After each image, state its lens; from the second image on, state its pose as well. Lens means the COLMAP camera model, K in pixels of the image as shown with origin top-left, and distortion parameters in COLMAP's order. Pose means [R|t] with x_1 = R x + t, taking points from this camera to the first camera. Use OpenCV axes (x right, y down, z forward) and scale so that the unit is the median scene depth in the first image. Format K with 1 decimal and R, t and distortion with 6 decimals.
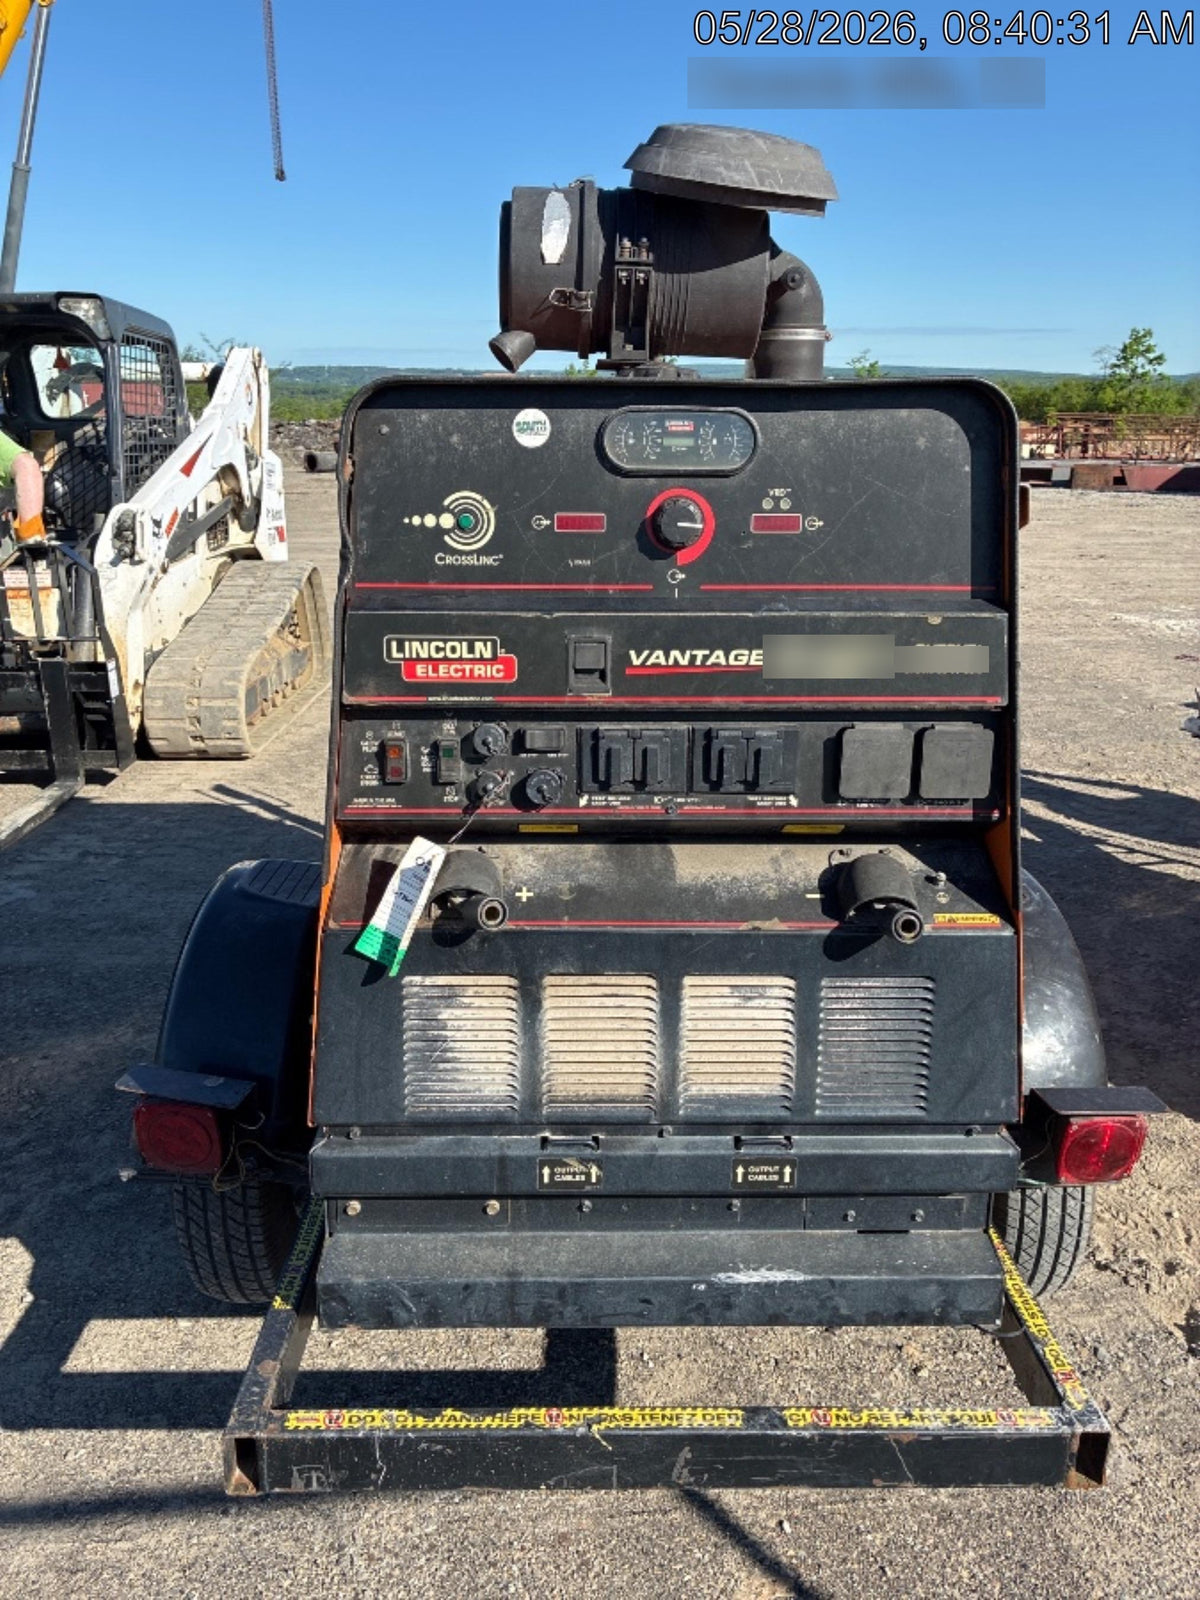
lens RADIAL K [[1225.9, 0, 594.8], [0, 1225.9, 781.3], [0, 0, 1]] dist [-0.007767, -0.010065]
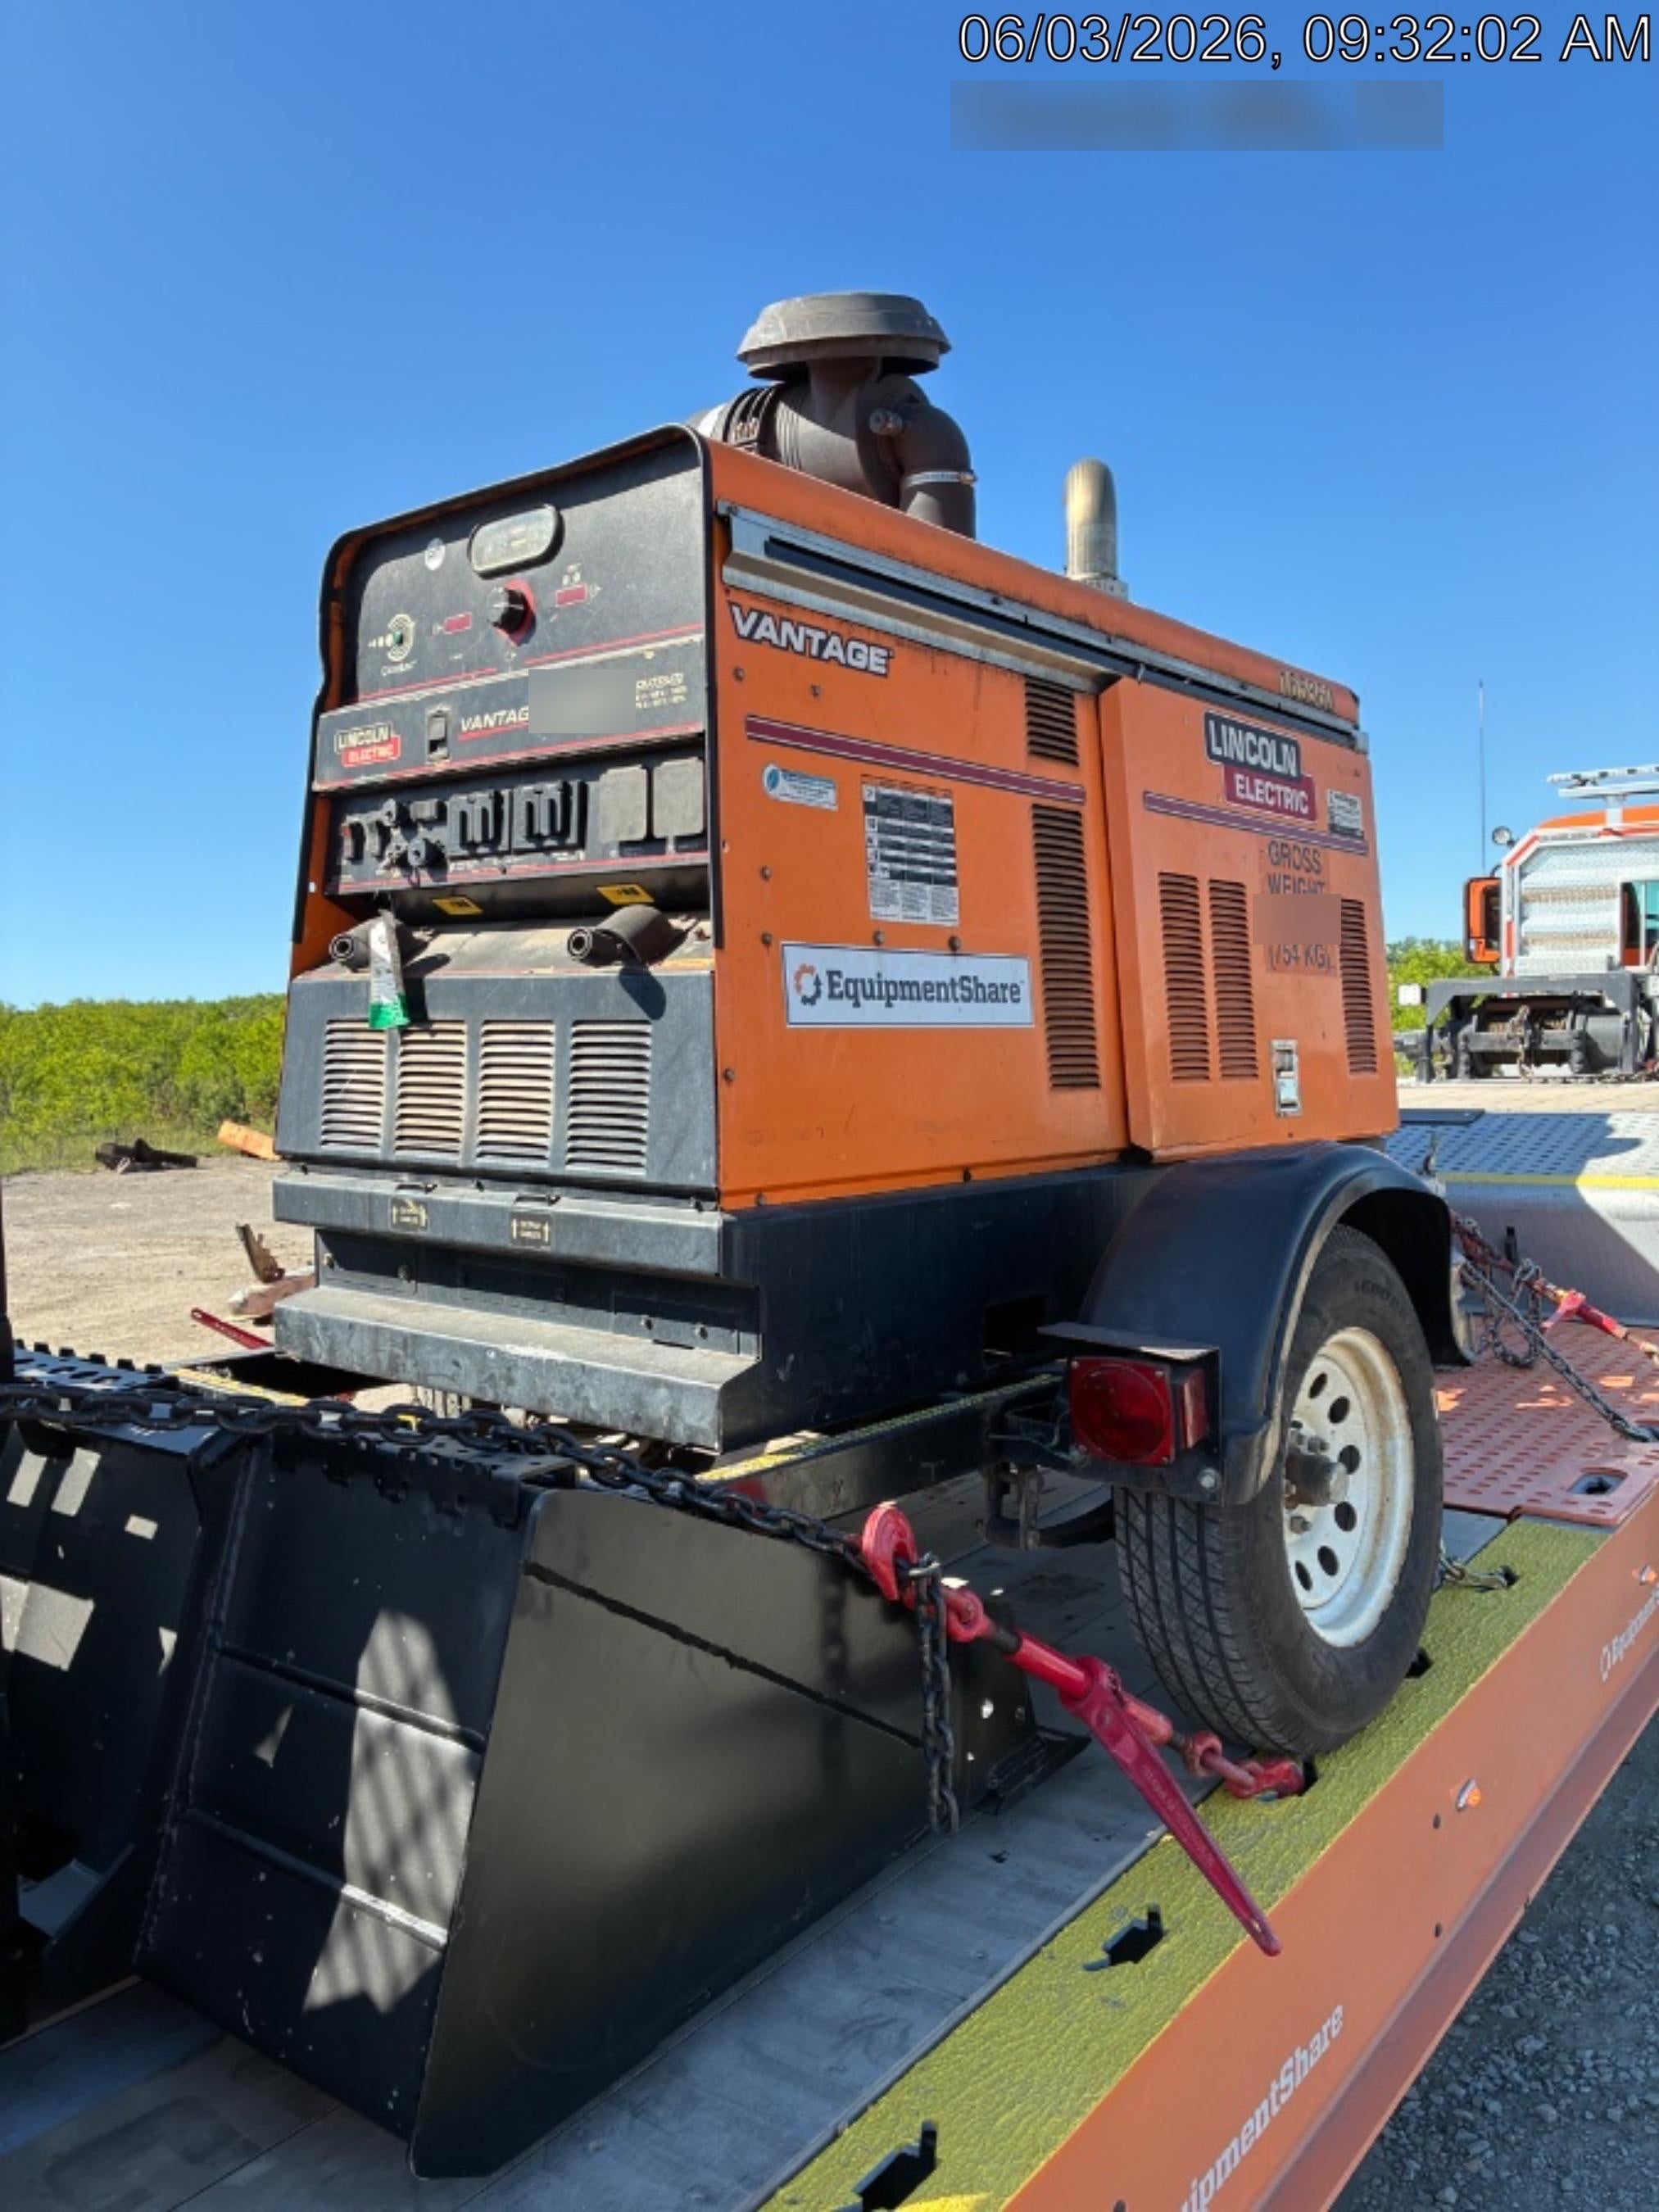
lens RADIAL K [[1720.0, 0, 772.4], [0, 1720.0, 1133.6], [0, 0, 1]] dist [-0.043307, -0.006224]
pose [[0.747642, 0.035651, -0.663144, 1.305169], [-0.170046, 0.975545, -0.139268, 0.438253], [0.641962, 0.216887, 0.735421, 0.093364]]
